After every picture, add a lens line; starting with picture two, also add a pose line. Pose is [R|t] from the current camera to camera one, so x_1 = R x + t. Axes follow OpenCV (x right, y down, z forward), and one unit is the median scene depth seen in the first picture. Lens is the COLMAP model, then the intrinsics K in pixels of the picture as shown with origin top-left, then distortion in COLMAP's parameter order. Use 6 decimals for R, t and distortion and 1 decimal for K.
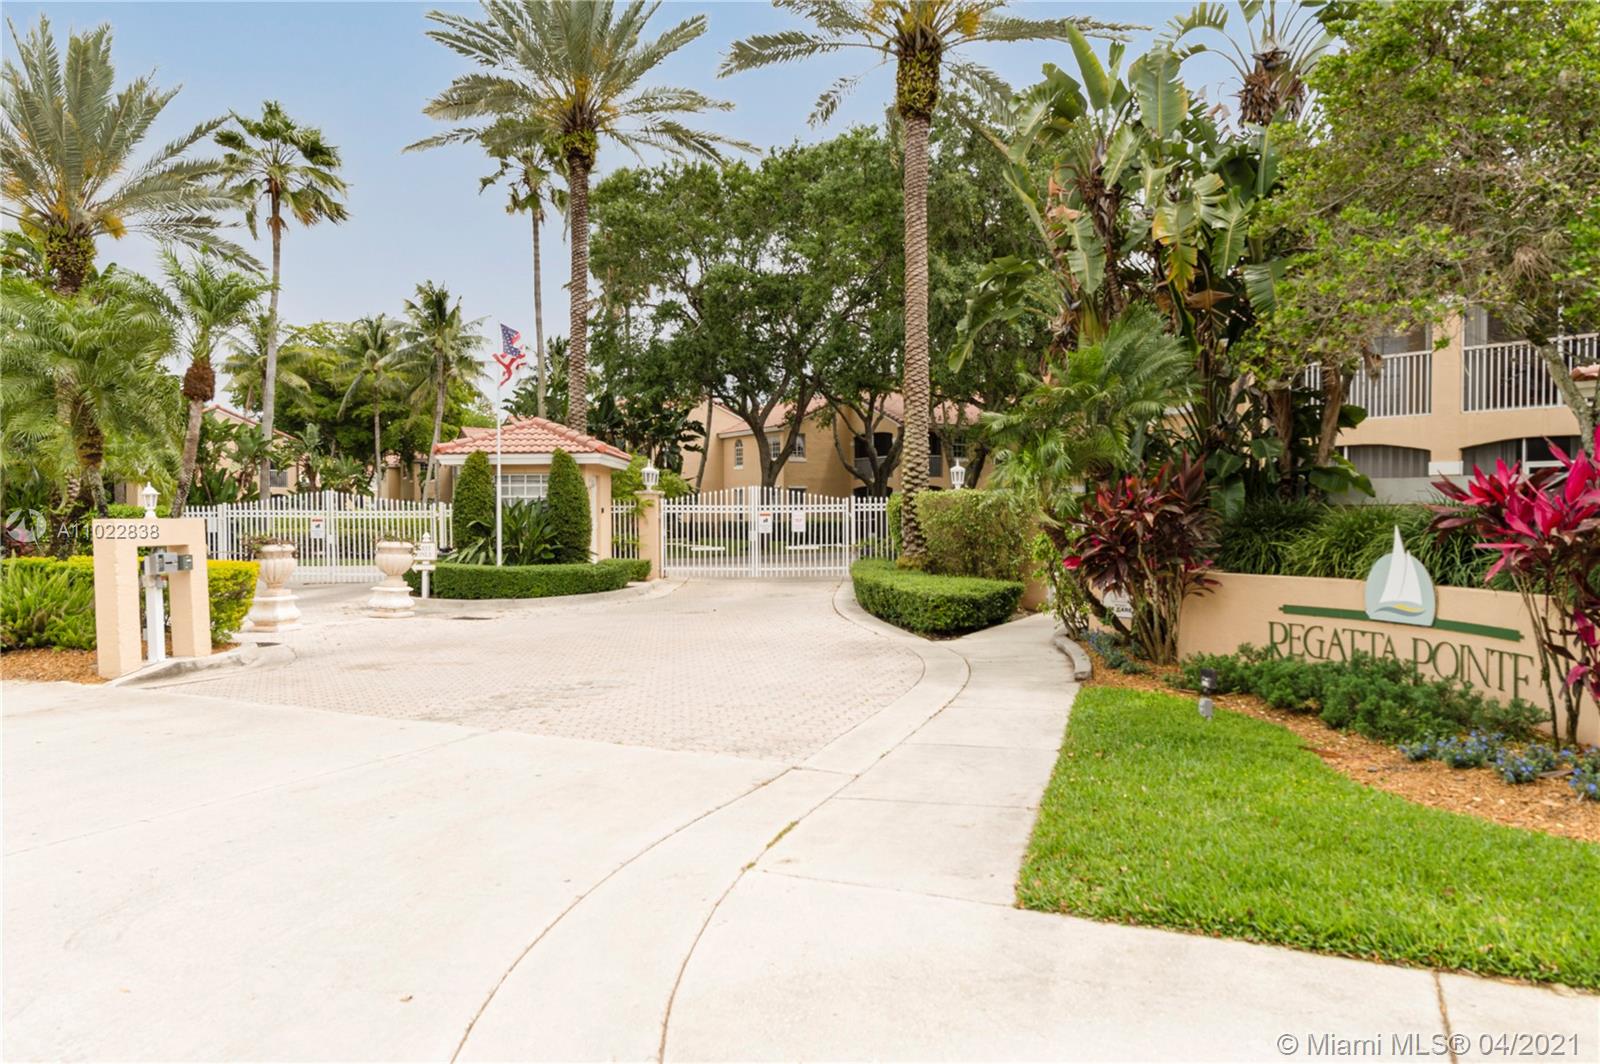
lens RADIAL K [[1118.2, 0, 797.0], [0, 1118.2, 537.3], [0, 0, 1]] dist [0.006913, 0.004337]
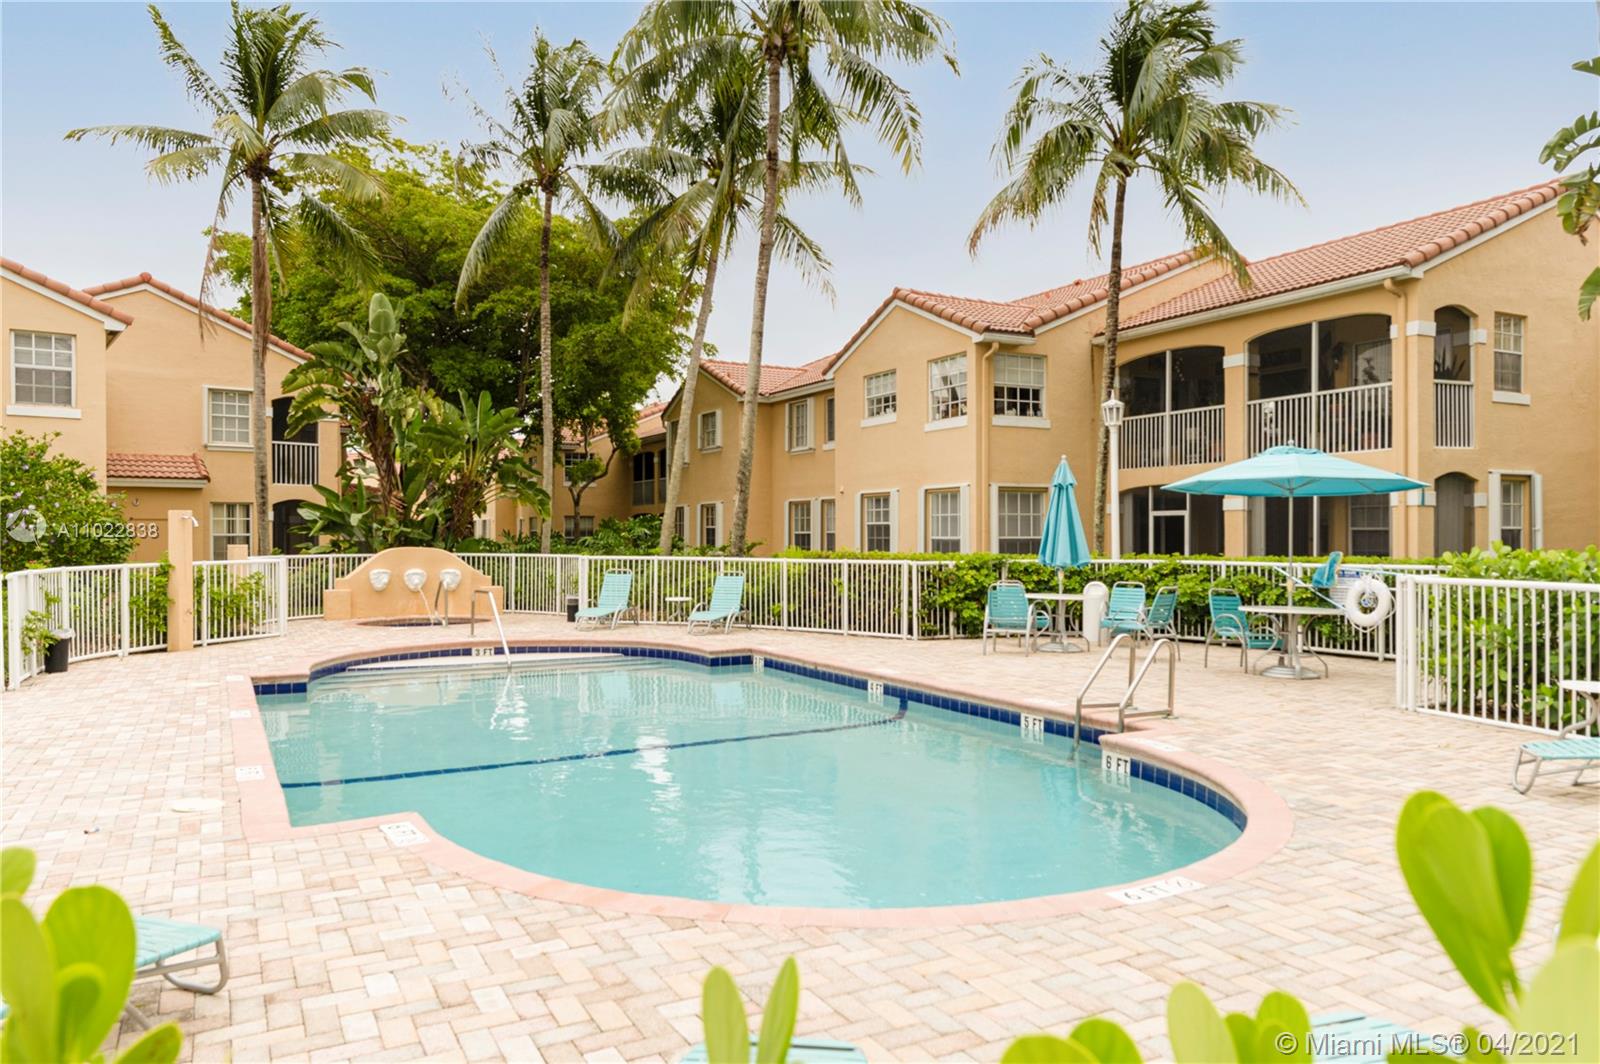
lens RADIAL K [[1118.2, 0, 804.9], [0, 1118.2, 529.3], [0, 0, 1]] dist [0.006913, 0.004337]
pose [[0.999558, 0.006572, -0.028981, -0.254376], [-0.007673, 0.999246, -0.038053, -0.013070], [0.028709, 0.038259, 0.998855, 0.572935]]
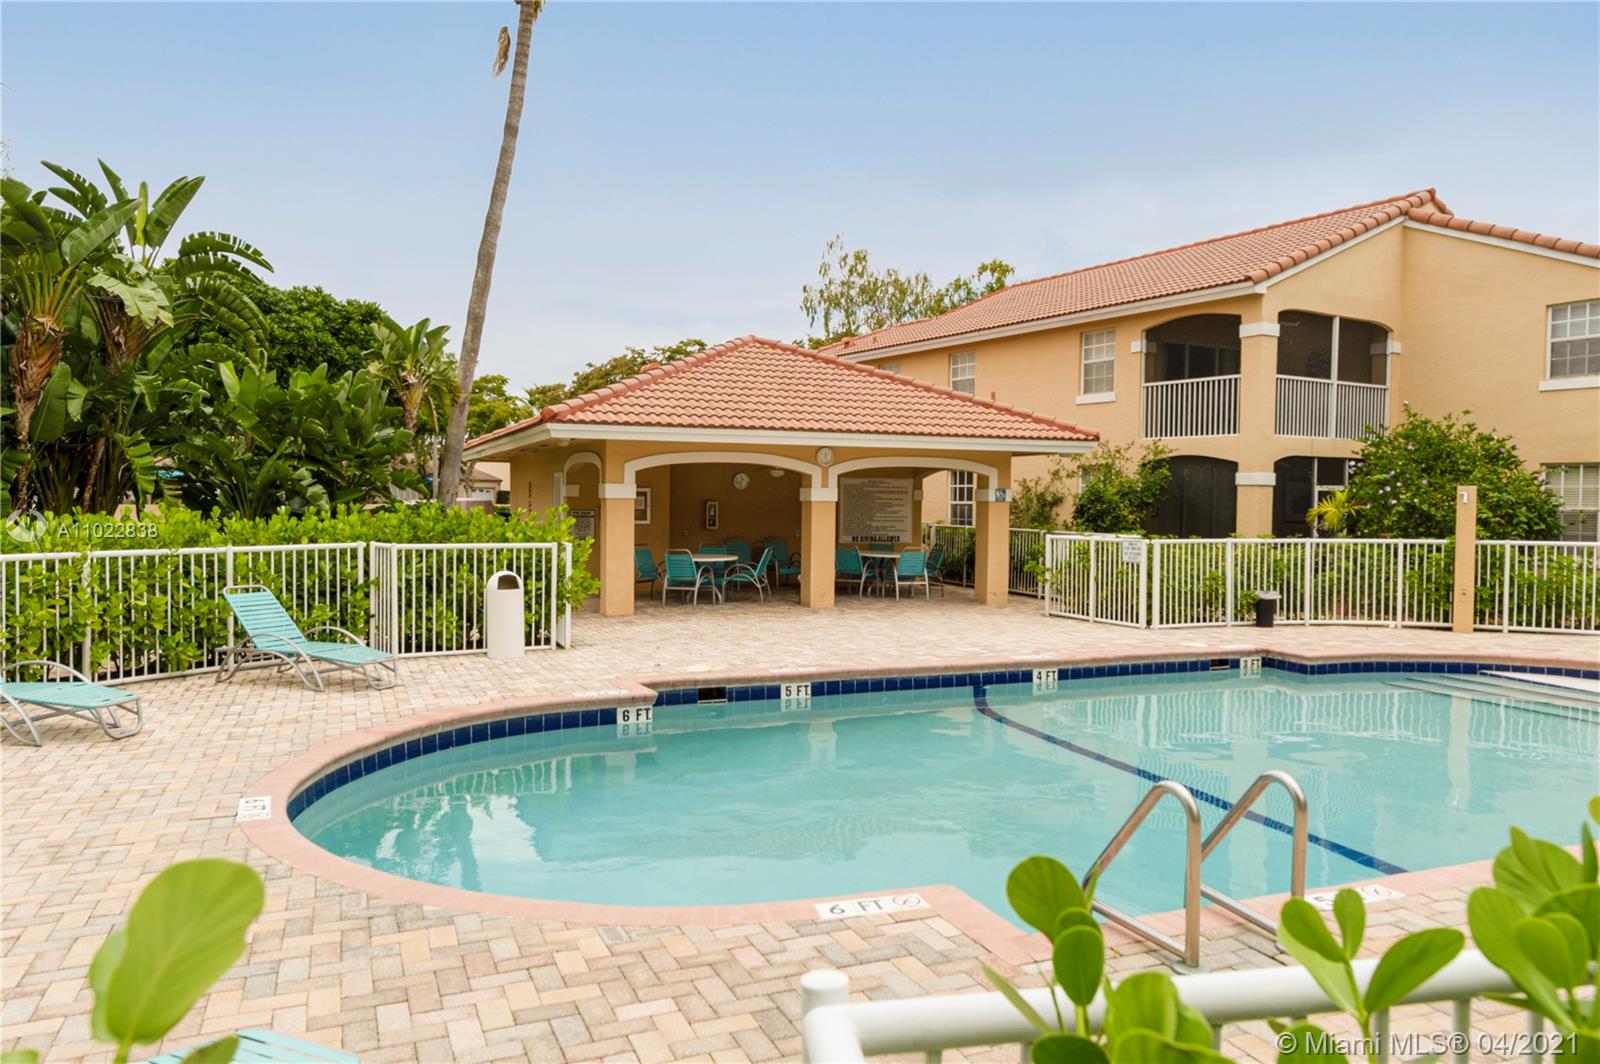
lens RADIAL K [[1118.2, 0, 798.8], [0, 1118.2, 535.0], [0, 0, 1]] dist [0.006913, 0.004337]
pose [[-0.130807, 0.042661, -0.990490, -0.152201], [-0.037624, 0.998140, 0.047959, -0.020826], [0.990694, 0.043540, -0.128959, 0.697940]]
